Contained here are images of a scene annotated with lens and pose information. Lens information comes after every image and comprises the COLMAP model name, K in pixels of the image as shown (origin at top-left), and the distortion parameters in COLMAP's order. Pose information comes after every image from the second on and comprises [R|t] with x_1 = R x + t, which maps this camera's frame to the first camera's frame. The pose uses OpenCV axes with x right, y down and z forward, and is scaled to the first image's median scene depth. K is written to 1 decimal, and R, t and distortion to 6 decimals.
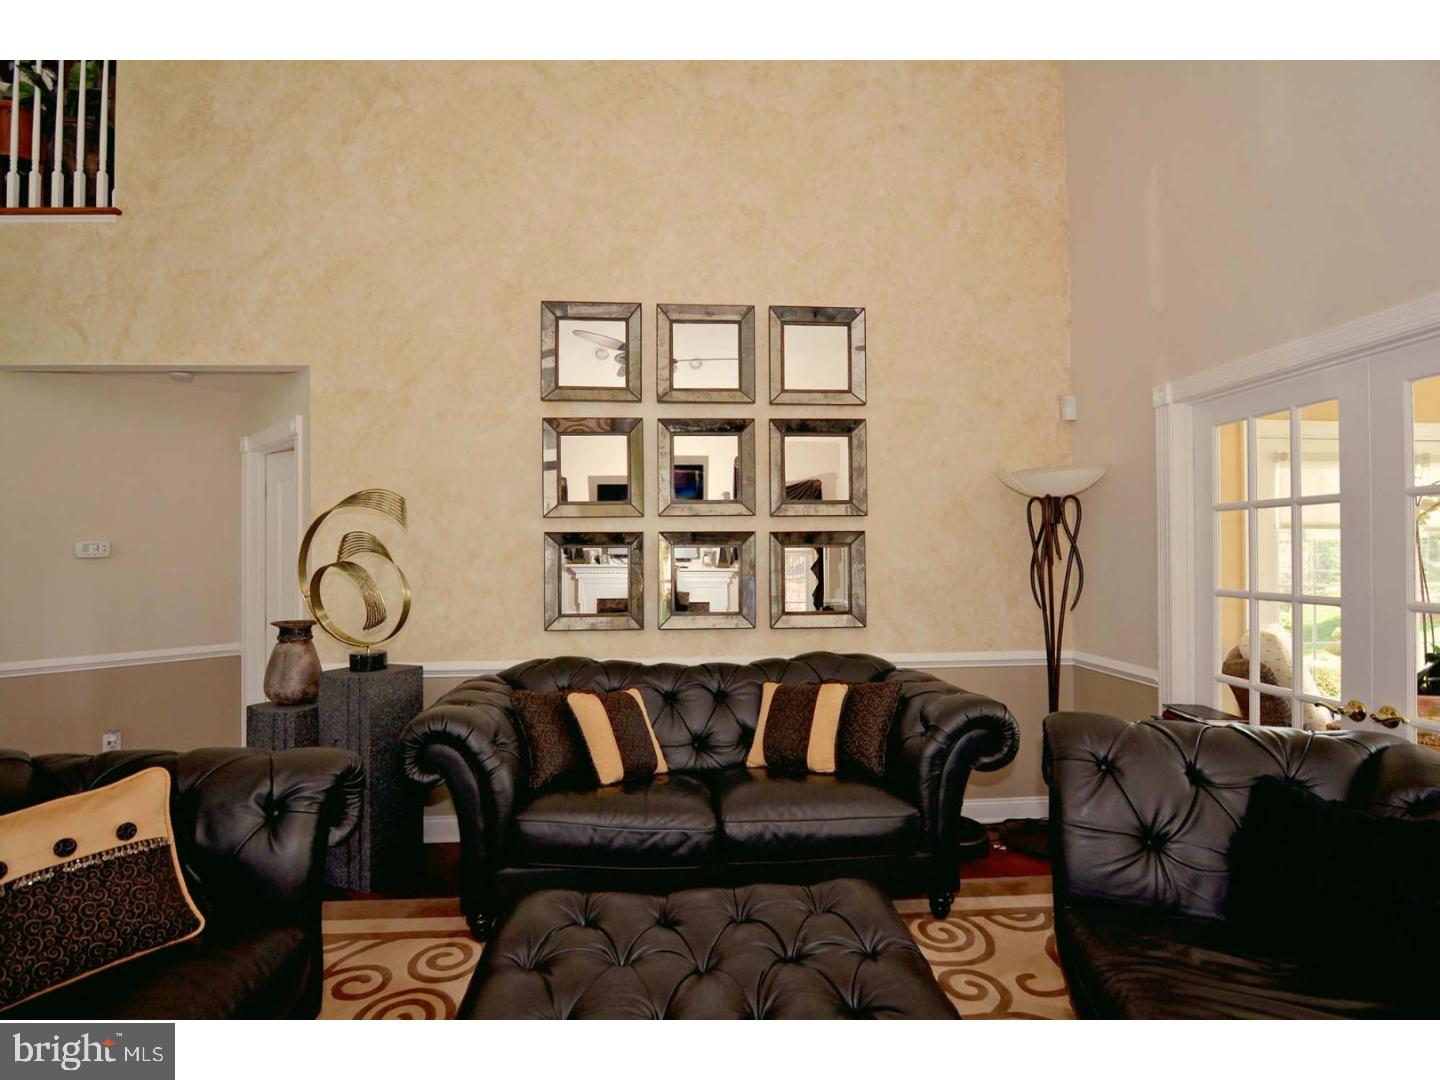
lens RADIAL K [[691.2, 0, 714.7], [0, 691.2, 549.4], [0, 0, 1]] dist [0.003076, -0.003028]
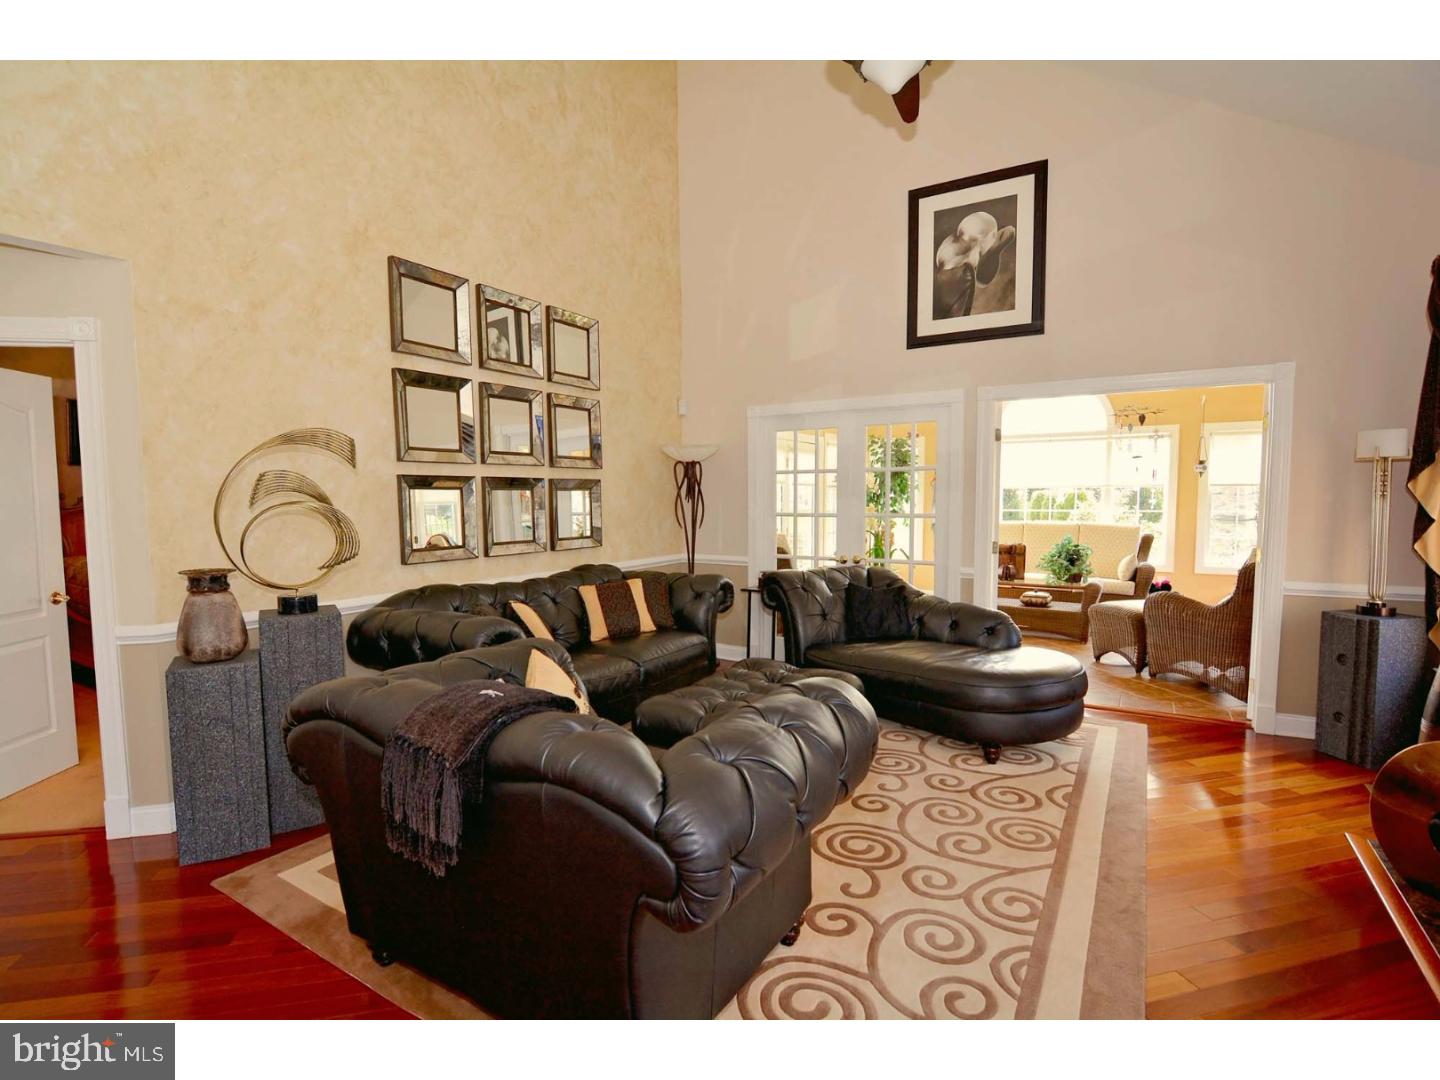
lens RADIAL K [[691.2, 0, 726.5], [0, 691.2, 545.2], [0, 0, 1]] dist [0.003076, -0.003028]
pose [[0.578491, -0.056008, 0.813764, -0.845024], [-0.007195, 0.997251, 0.073752, 0.001617], [-0.815657, -0.048520, 0.576497, -0.052681]]
